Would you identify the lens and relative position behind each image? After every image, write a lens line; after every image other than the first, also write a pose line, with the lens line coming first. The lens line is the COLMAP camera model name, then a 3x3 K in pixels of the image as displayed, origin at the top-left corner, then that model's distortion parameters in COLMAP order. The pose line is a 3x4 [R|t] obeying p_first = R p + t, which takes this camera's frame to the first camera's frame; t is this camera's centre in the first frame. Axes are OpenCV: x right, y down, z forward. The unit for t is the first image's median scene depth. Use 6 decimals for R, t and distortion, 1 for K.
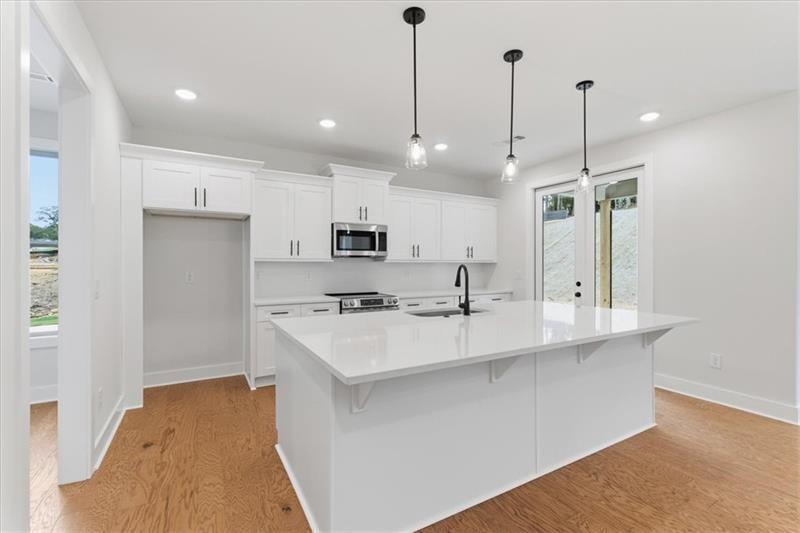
lens RADIAL K [[360.4, 0, 399.0], [0, 360.4, 266.7], [0, 0, 1]] dist [0.002329, 0.000569]
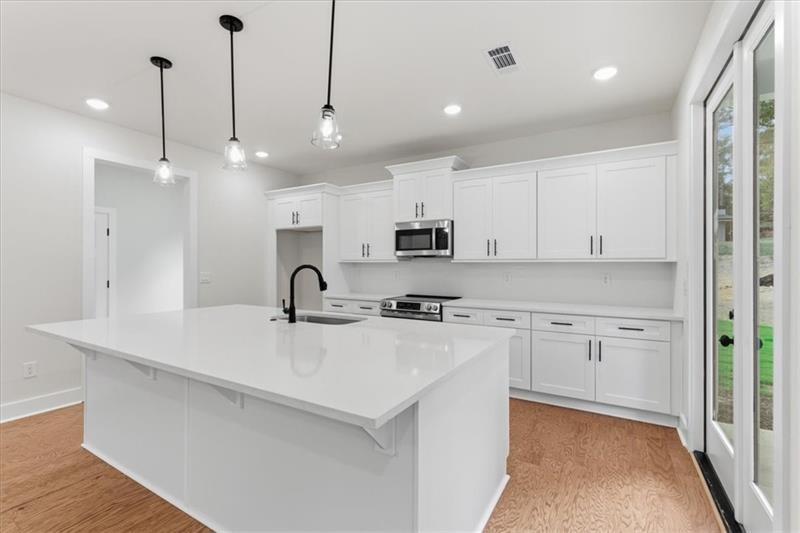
lens RADIAL K [[360.4, 0, 397.4], [0, 360.4, 264.6], [0, 0, 1]] dist [0.002329, 0.000569]
pose [[0.484714, -0.001107, -0.874672, 0.696899], [-0.005150, 0.999978, -0.004119, -0.003230], [0.874658, 0.006501, 0.484698, 0.512093]]
